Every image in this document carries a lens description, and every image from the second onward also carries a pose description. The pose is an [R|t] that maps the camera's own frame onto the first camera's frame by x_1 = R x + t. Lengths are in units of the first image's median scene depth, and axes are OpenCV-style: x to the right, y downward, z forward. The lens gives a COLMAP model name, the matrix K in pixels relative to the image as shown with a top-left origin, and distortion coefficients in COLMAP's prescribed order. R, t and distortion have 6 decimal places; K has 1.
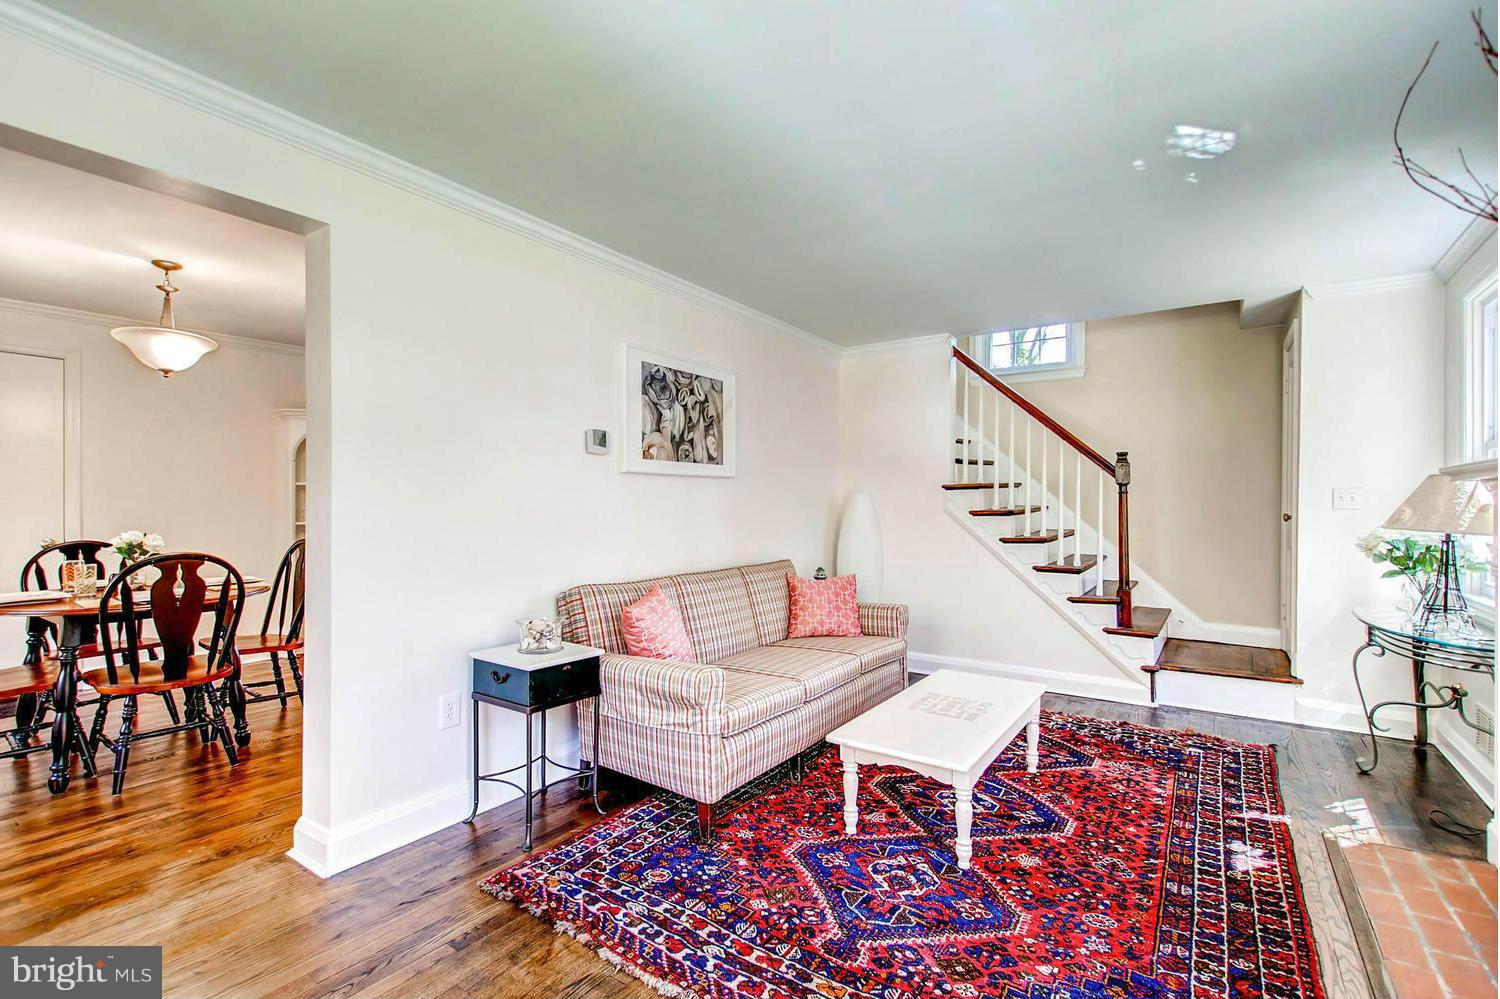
lens RADIAL K [[703.4, 0, 744.8], [0, 703.4, 521.1], [0, 0, 1]] dist [0.000911, -0.000969]
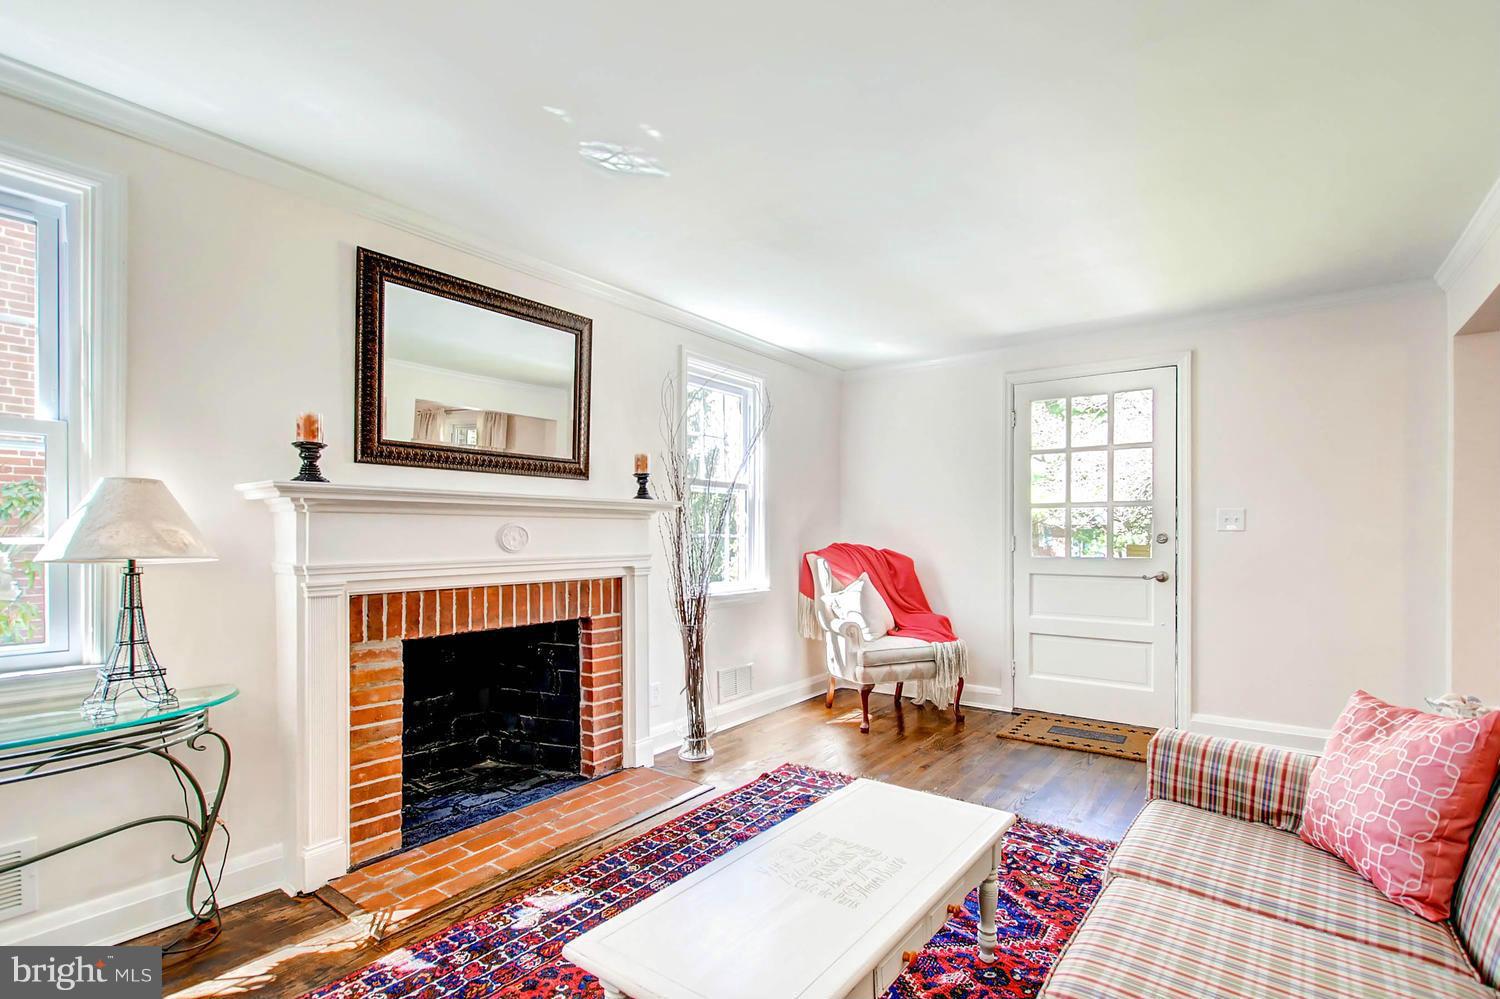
lens RADIAL K [[703.4, 0, 744.8], [0, 703.4, 521.1], [0, 0, 1]] dist [0.000911, -0.000969]
pose [[-0.999113, -0.006363, 0.041637, 0.409708], [-0.006471, 0.999976, -0.002446, -0.025089], [-0.041620, -0.002713, -0.999130, 1.877388]]
